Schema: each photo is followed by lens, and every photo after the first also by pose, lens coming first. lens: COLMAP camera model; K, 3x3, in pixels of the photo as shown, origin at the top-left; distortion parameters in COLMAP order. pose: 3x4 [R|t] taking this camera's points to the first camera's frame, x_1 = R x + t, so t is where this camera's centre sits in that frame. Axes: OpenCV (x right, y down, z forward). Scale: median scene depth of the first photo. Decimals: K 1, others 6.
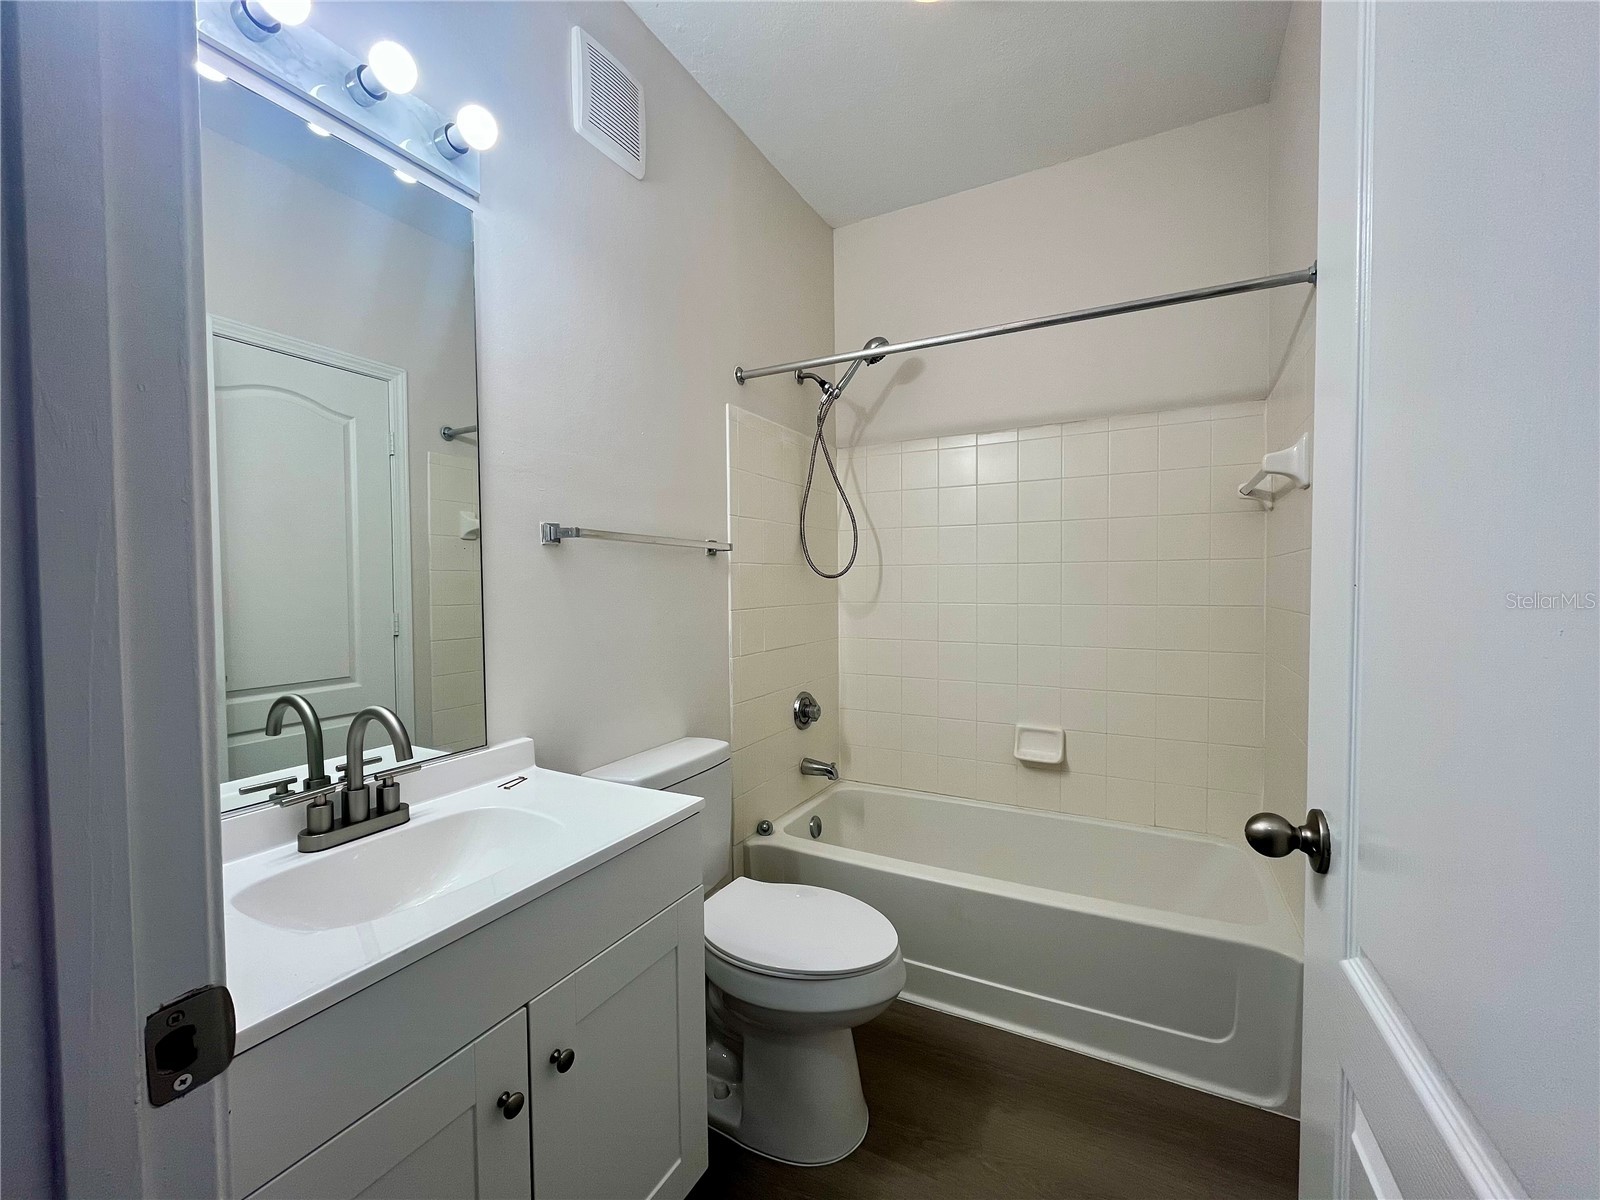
lens RADIAL K [[661.4, 0, 803.2], [0, 661.4, 594.7], [0, 0, 1]] dist [-0.000873, -0.000320]
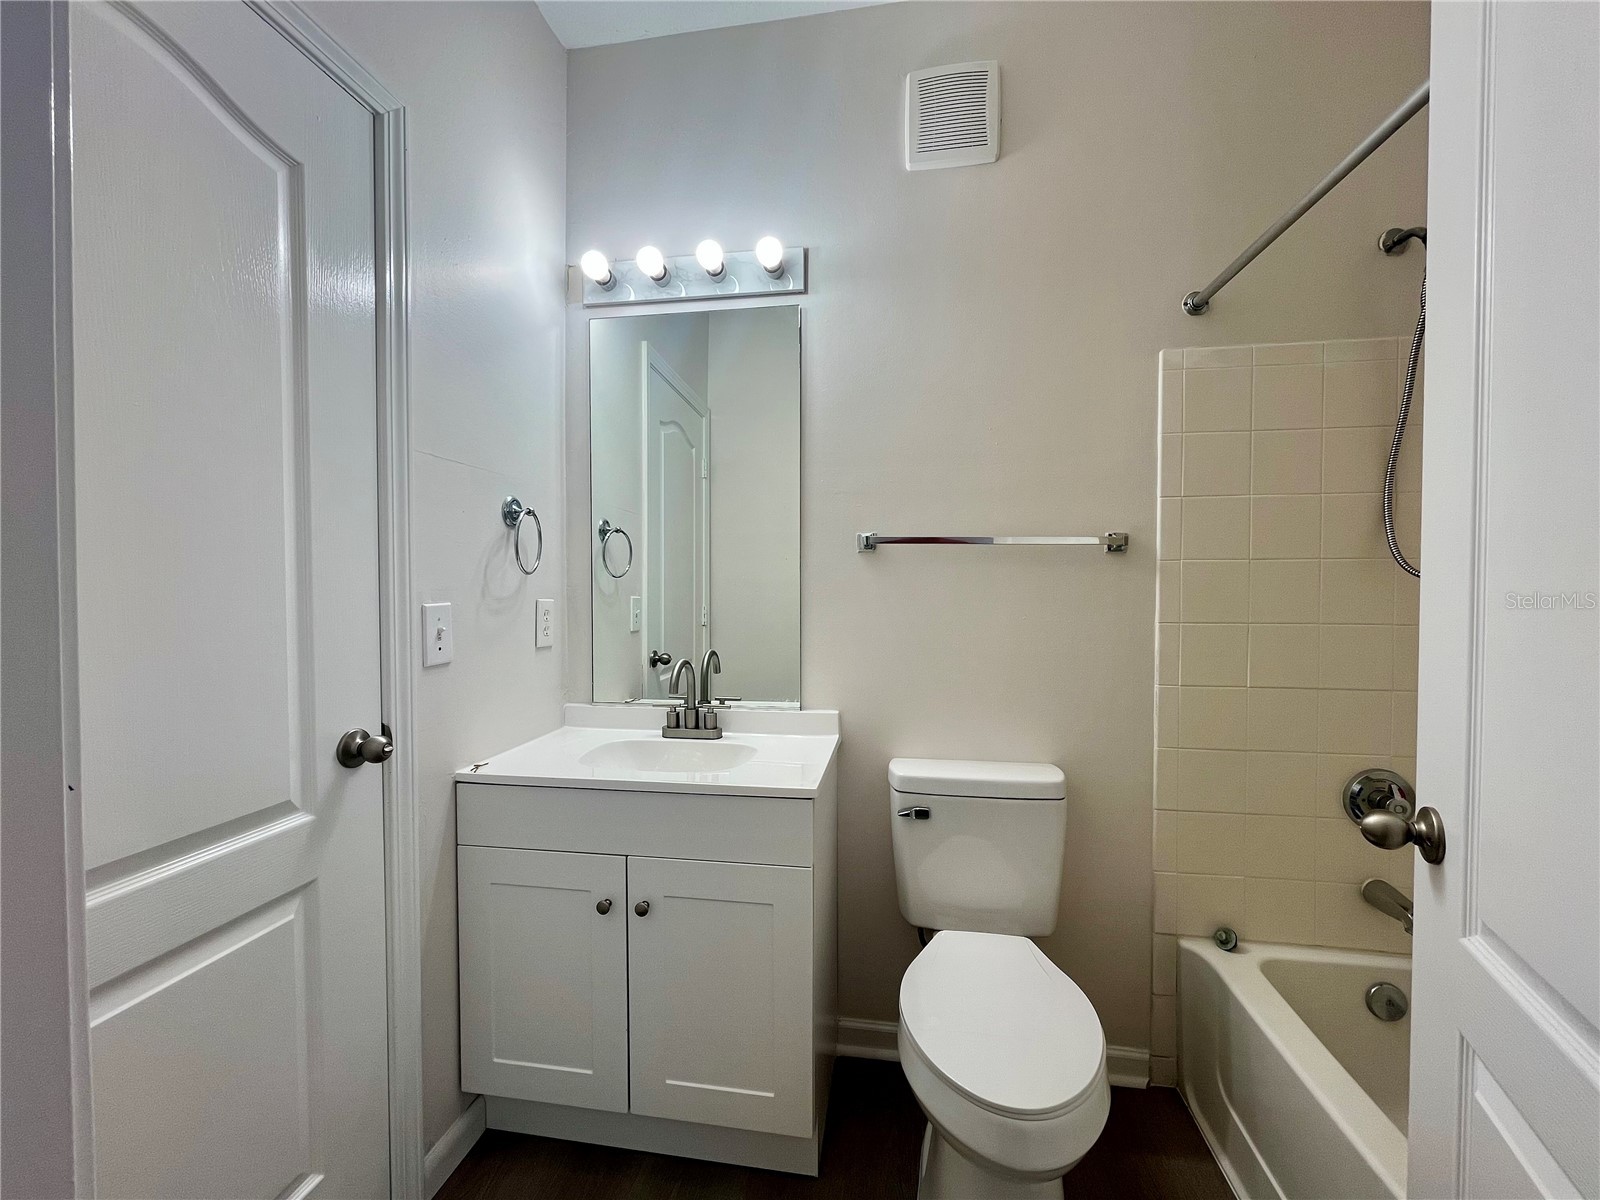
lens RADIAL K [[648.5, 0, 797.8], [0, 648.5, 602.5], [0, 0, 1]] dist [-0.004696, -0.000689]
pose [[0.308808, 0.023422, -0.950836, 0.561580], [-0.024407, 0.999563, 0.016696, -0.001243], [0.950811, 0.018051, 0.309244, 0.450296]]
